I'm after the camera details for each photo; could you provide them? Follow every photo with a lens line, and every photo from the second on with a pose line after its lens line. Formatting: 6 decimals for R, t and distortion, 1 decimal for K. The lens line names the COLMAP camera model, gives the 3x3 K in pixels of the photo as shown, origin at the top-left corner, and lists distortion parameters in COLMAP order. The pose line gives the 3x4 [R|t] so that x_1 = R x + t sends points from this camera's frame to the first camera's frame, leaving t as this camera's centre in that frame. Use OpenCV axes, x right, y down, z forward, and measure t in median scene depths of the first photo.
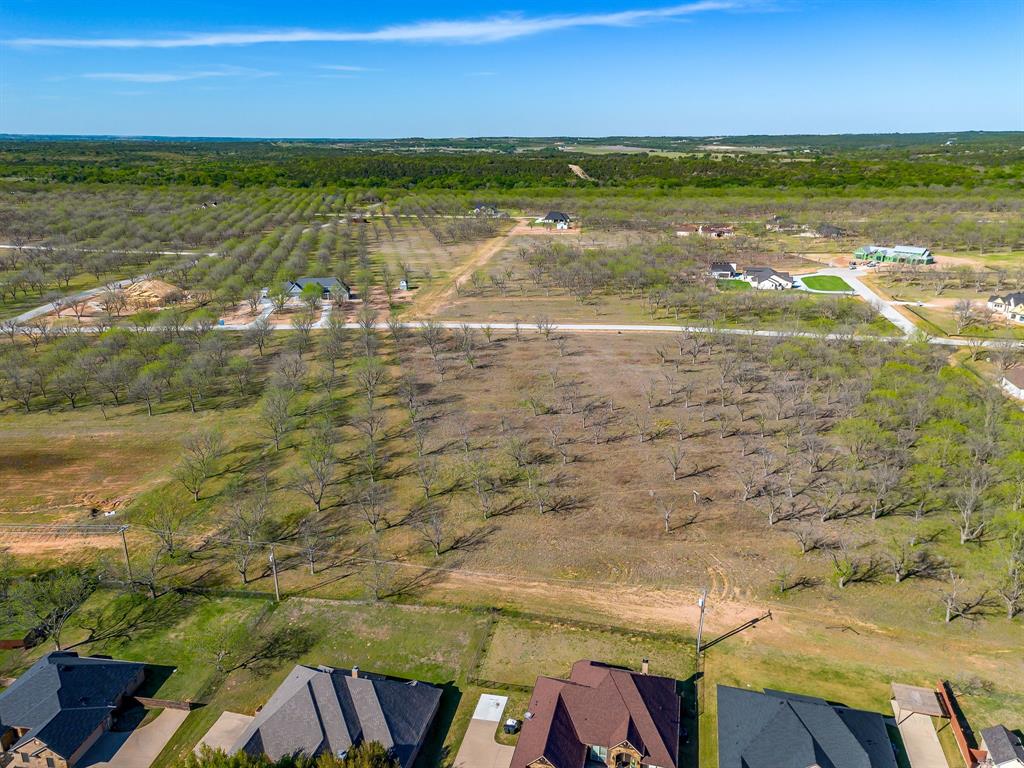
lens RADIAL K [[735.0, 0, 514.0], [0, 735.0, 388.2], [0, 0, 1]] dist [0.080409, -0.050233]
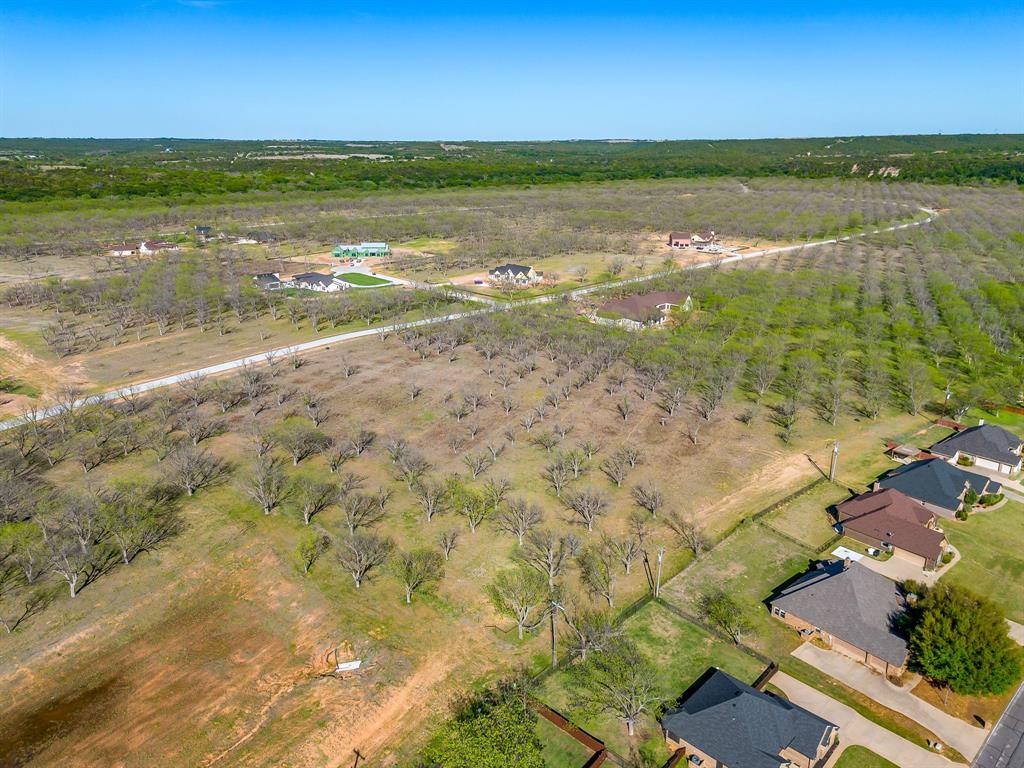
lens RADIAL K [[735.0, 0, 515.0], [0, 735.0, 379.7], [0, 0, 1]] dist [0.080409, -0.050233]
pose [[0.579735, -0.248705, 0.775921, -0.963678], [0.261524, 0.958690, 0.111888, -0.154938], [-0.771694, 0.138057, 0.620829, 0.358590]]
